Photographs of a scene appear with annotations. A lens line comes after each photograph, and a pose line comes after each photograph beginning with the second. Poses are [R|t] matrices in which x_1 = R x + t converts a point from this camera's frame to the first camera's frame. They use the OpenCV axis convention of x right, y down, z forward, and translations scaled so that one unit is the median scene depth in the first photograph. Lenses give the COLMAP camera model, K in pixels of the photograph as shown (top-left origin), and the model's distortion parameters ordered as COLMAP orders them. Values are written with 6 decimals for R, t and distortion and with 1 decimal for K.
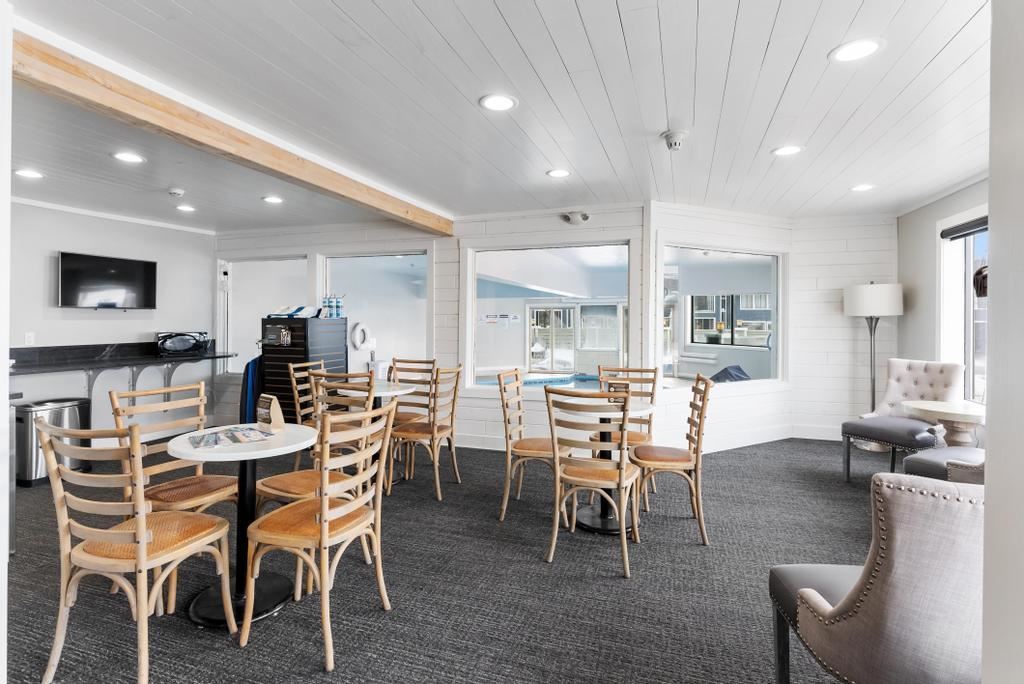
lens RADIAL K [[509.0, 0, 514.9], [0, 509.0, 319.9], [0, 0, 1]] dist [-0.000495, -0.000188]
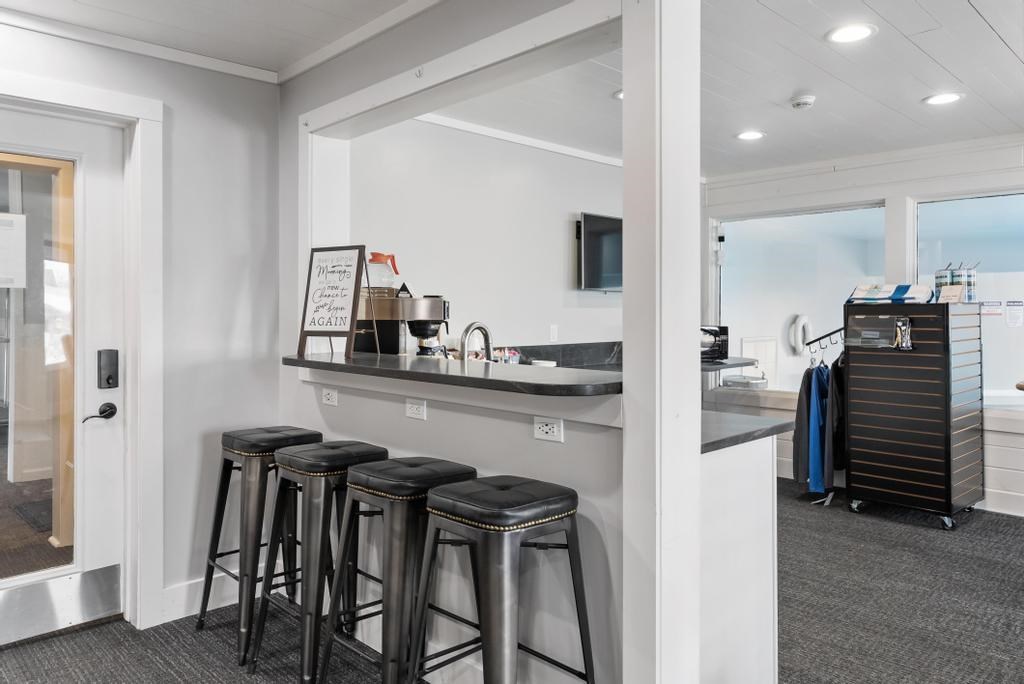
lens RADIAL K [[720.5, 0, 513.4], [0, 720.5, 321.9], [0, 0, 1]] dist [-0.004946, -0.000966]
pose [[0.891909, 0.004580, -0.452192, -0.433374], [0.001579, 0.999911, 0.013241, 0.005479], [0.452212, -0.012523, 0.891822, 0.036591]]
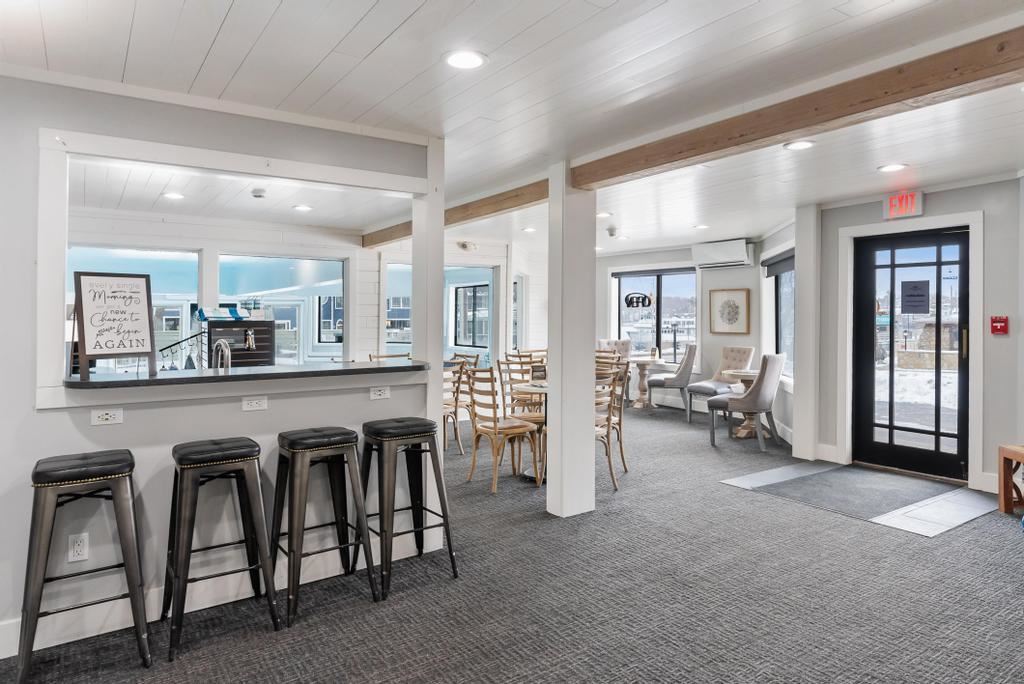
lens RADIAL K [[618.9, 0, 510.9], [0, 618.9, 319.2], [0, 0, 1]] dist [0.002381, 0.000243]
pose [[0.597586, -0.007090, 0.801773, -0.997252], [0.006817, 0.999970, 0.003762, -0.007166], [-0.801776, 0.003218, 0.597617, -0.084973]]
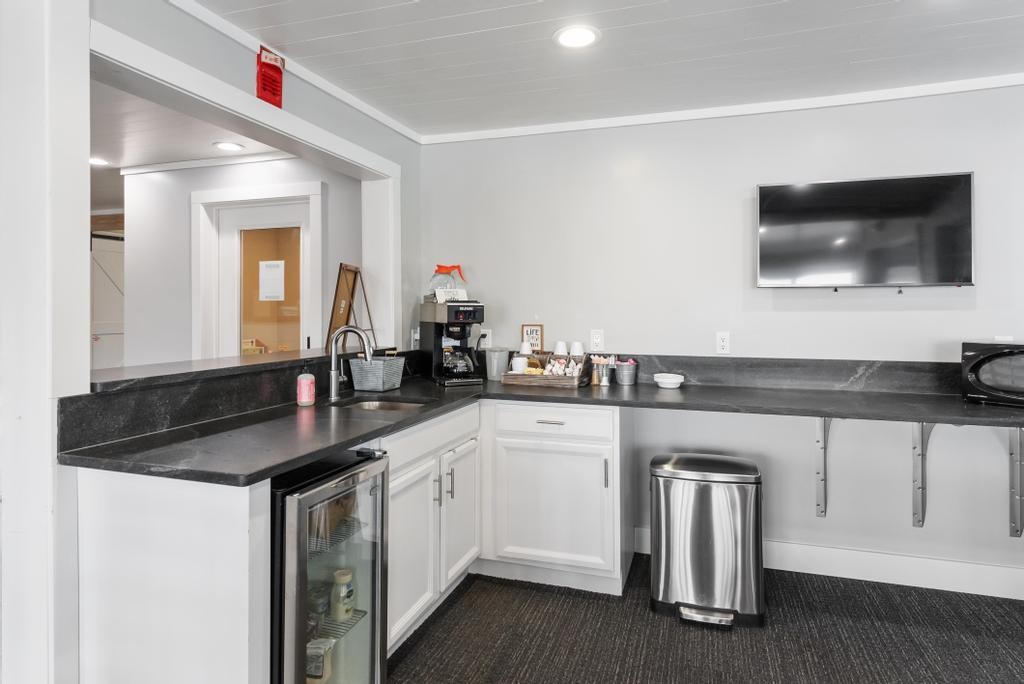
lens RADIAL K [[568.3, 0, 515.0], [0, 568.3, 320.9], [0, 0, 1]] dist [0.017548, -0.000027]
pose [[0.003064, 0.015780, -0.999871, -0.232910], [-0.003542, 0.999869, 0.015769, 0.001648], [0.999989, 0.003494, 0.003120, 0.626041]]
